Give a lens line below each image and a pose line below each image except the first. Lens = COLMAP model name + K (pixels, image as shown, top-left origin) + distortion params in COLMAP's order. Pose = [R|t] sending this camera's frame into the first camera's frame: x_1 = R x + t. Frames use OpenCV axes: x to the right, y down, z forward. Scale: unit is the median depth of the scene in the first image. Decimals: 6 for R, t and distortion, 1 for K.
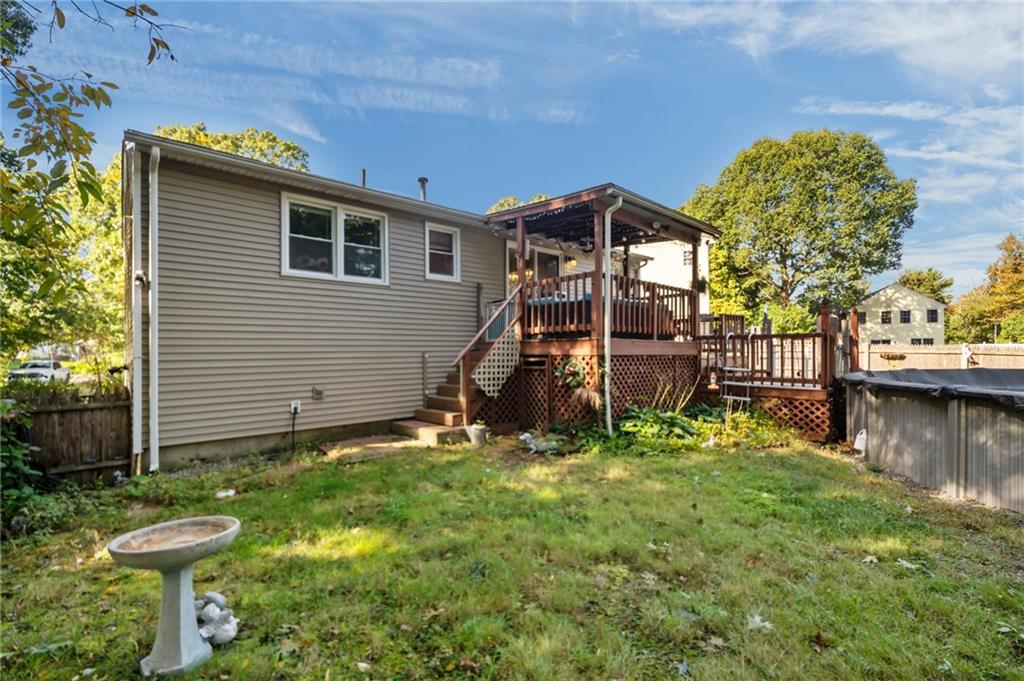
lens RADIAL K [[448.3, 0, 511.8], [0, 448.3, 345.3], [0, 0, 1]] dist [0.001046, -0.000009]
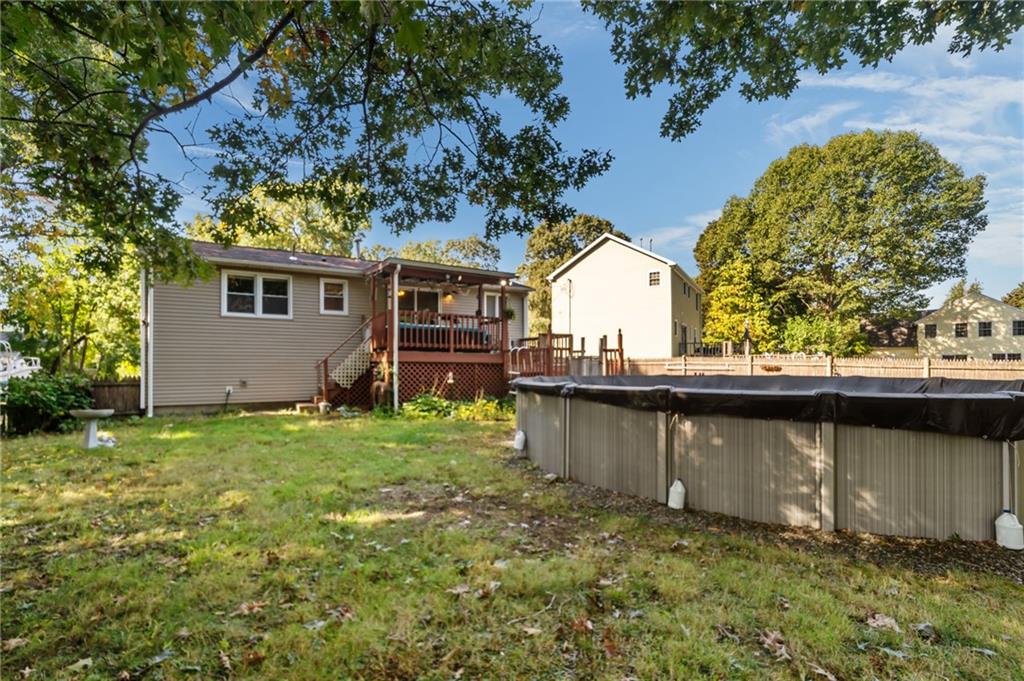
lens RADIAL K [[448.3, 0, 499.8], [0, 448.3, 363.2], [0, 0, 1]] dist [0.001046, -0.000009]
pose [[0.980446, 0.005451, -0.196714, 0.172773], [-0.004256, 0.999970, 0.006499, 0.003006], [0.196744, -0.005535, 0.980439, -0.099777]]
